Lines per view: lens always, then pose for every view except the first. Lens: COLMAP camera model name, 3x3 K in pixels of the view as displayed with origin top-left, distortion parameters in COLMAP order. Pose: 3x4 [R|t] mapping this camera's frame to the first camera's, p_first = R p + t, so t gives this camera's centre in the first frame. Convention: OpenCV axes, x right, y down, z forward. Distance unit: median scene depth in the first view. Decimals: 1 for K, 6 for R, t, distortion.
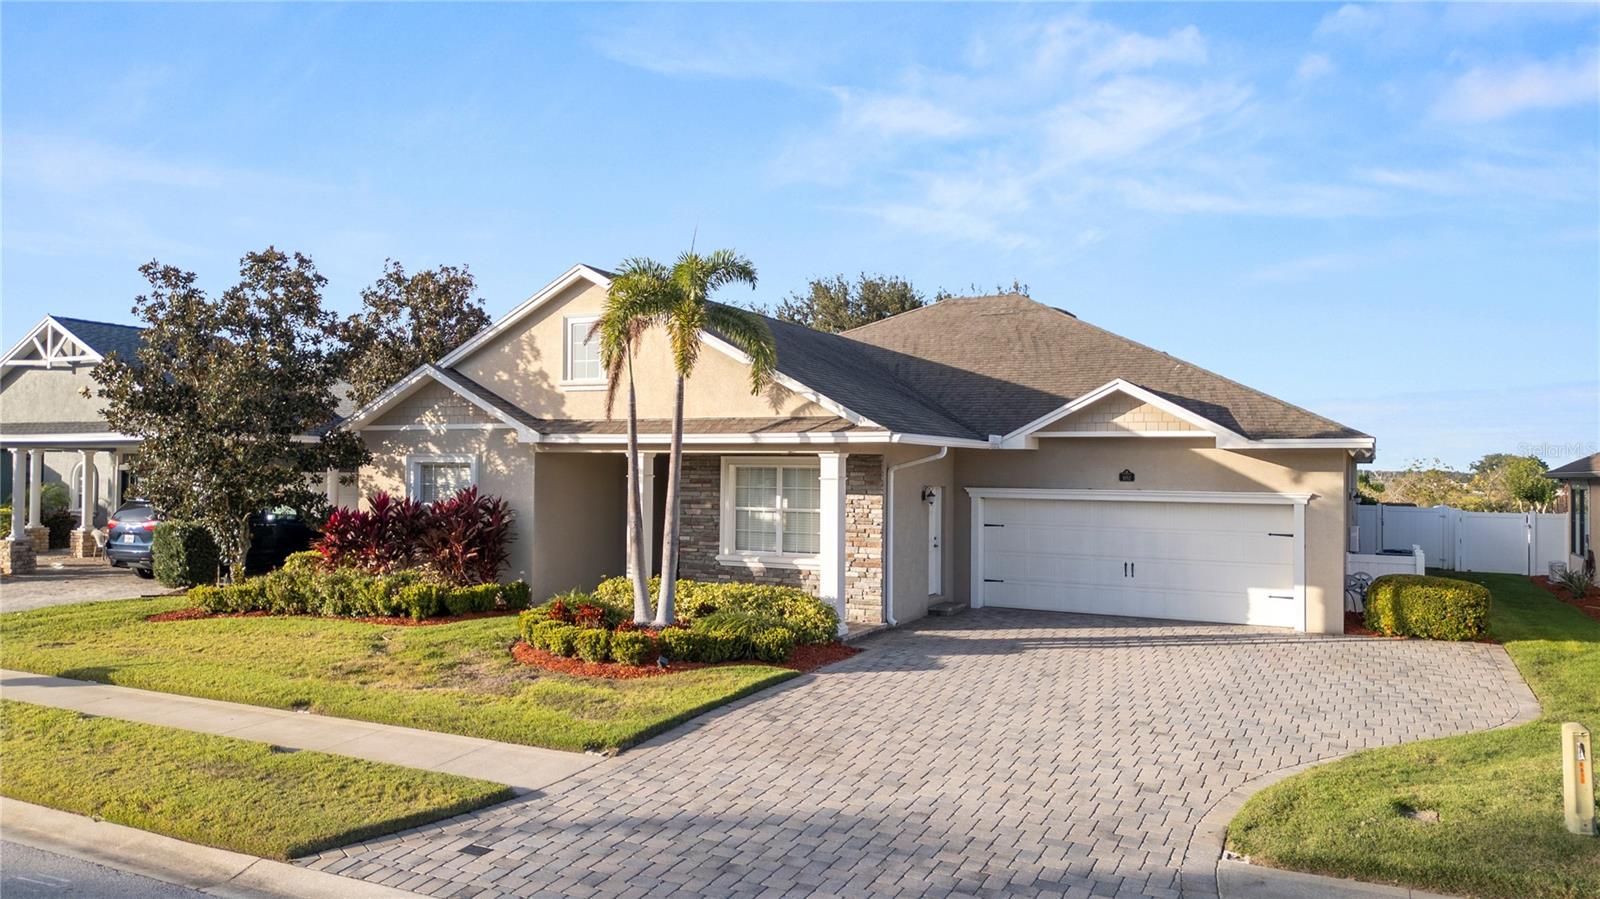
lens RADIAL K [[1124.5, 0, 800.0], [0, 1124.5, 449.5], [0, 0, 1]] dist [0.041056, -0.001612]
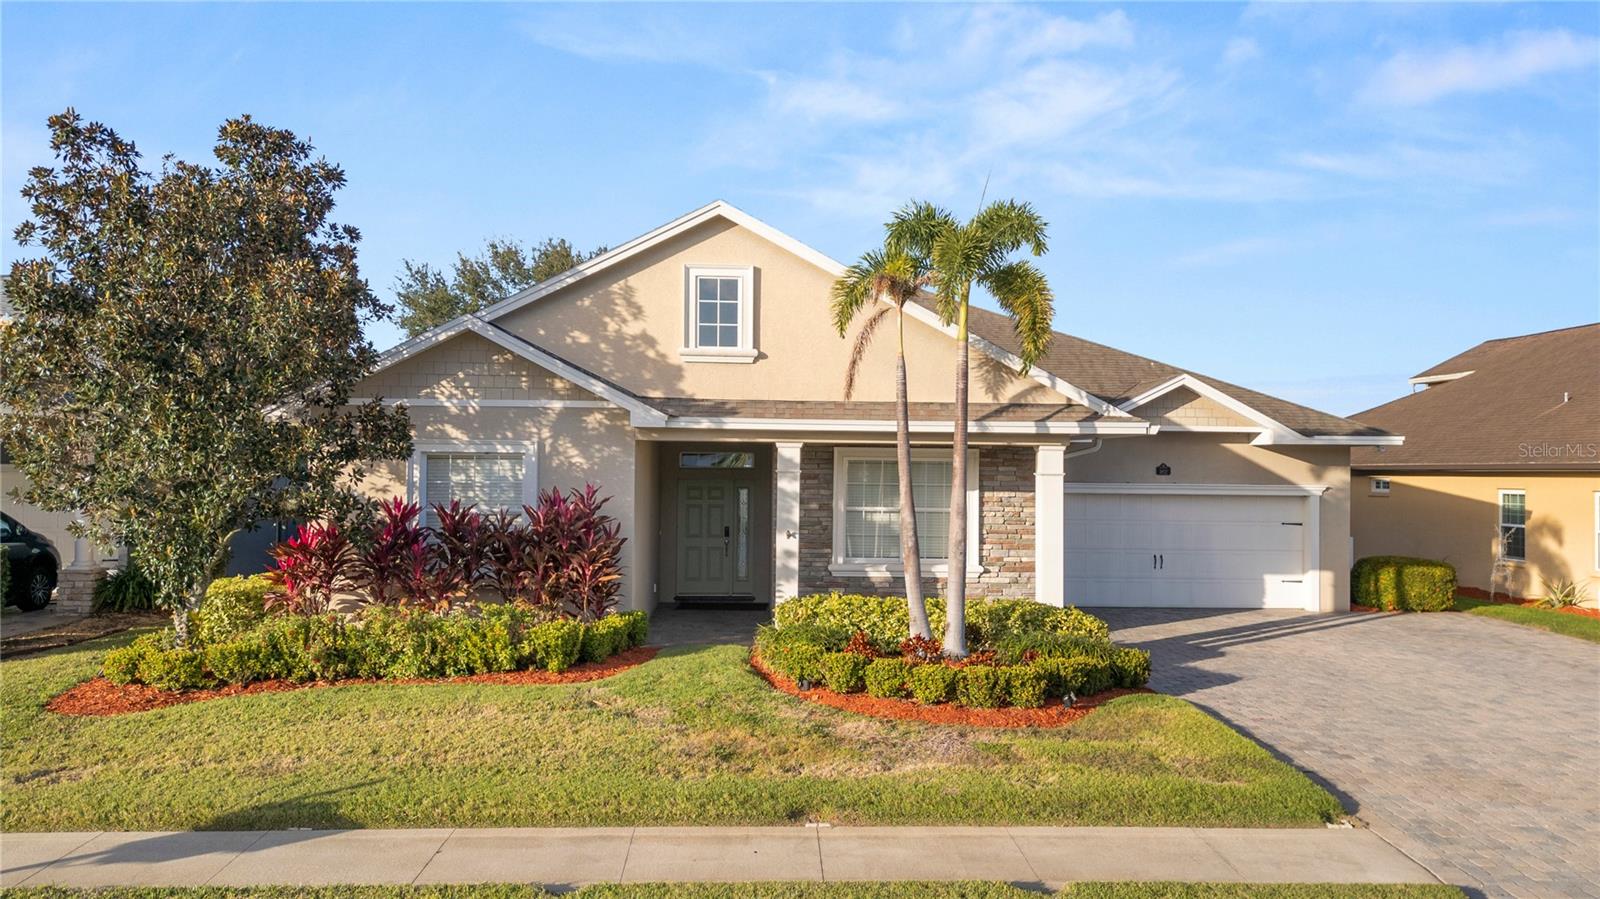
lens RADIAL K [[1124.5, 0, 800.0], [0, 1124.5, 449.5], [0, 0, 1]] dist [0.041056, -0.001612]
pose [[0.871848, 0.007693, 0.489717, -0.521755], [-0.011556, 0.999921, 0.004864, 0.003964], [-0.489641, -0.009900, 0.871868, 0.285625]]
